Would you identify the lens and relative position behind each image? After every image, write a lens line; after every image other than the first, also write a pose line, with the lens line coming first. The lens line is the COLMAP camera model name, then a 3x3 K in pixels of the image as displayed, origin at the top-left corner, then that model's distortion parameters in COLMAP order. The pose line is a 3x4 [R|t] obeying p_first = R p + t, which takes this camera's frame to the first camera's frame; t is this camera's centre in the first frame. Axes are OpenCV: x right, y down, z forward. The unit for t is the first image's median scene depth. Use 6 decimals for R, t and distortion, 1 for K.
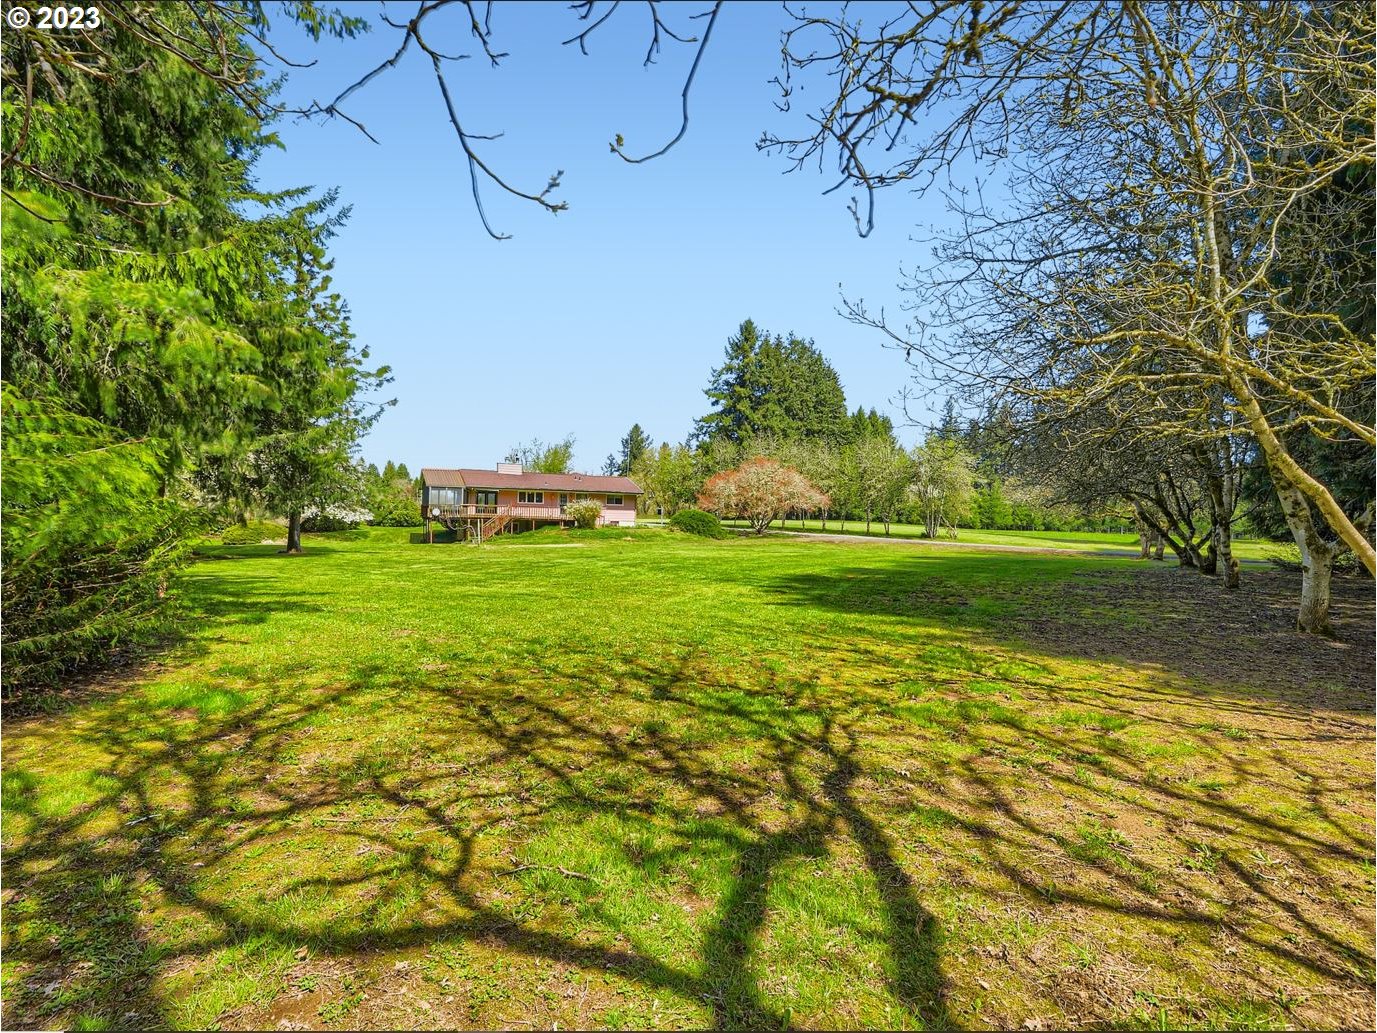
lens RADIAL K [[731.7, 0, 694.3], [0, 731.7, 517.3], [0, 0, 1]] dist [0.013327, -0.002445]
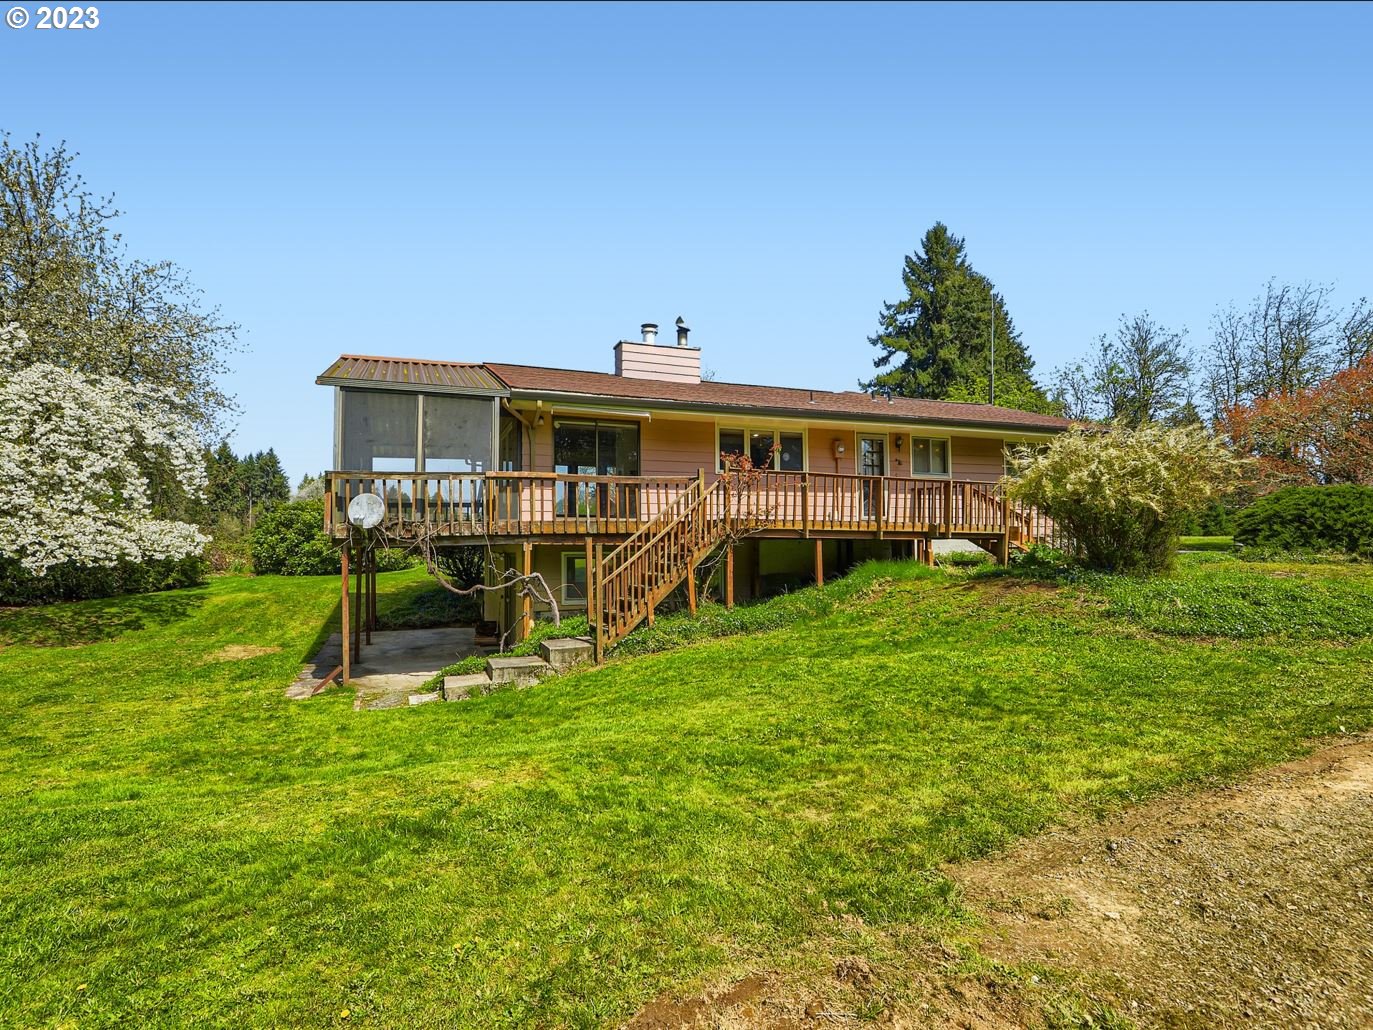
lens RADIAL K [[729.5, 0, 692.3], [0, 729.5, 515.8], [0, 0, 1]] dist [0.013327, -0.002445]
pose [[0.996487, -0.040097, -0.073525, -0.216132], [0.037619, 0.998686, -0.034792, 0.003344], [0.074824, 0.031904, 0.996686, 0.700861]]
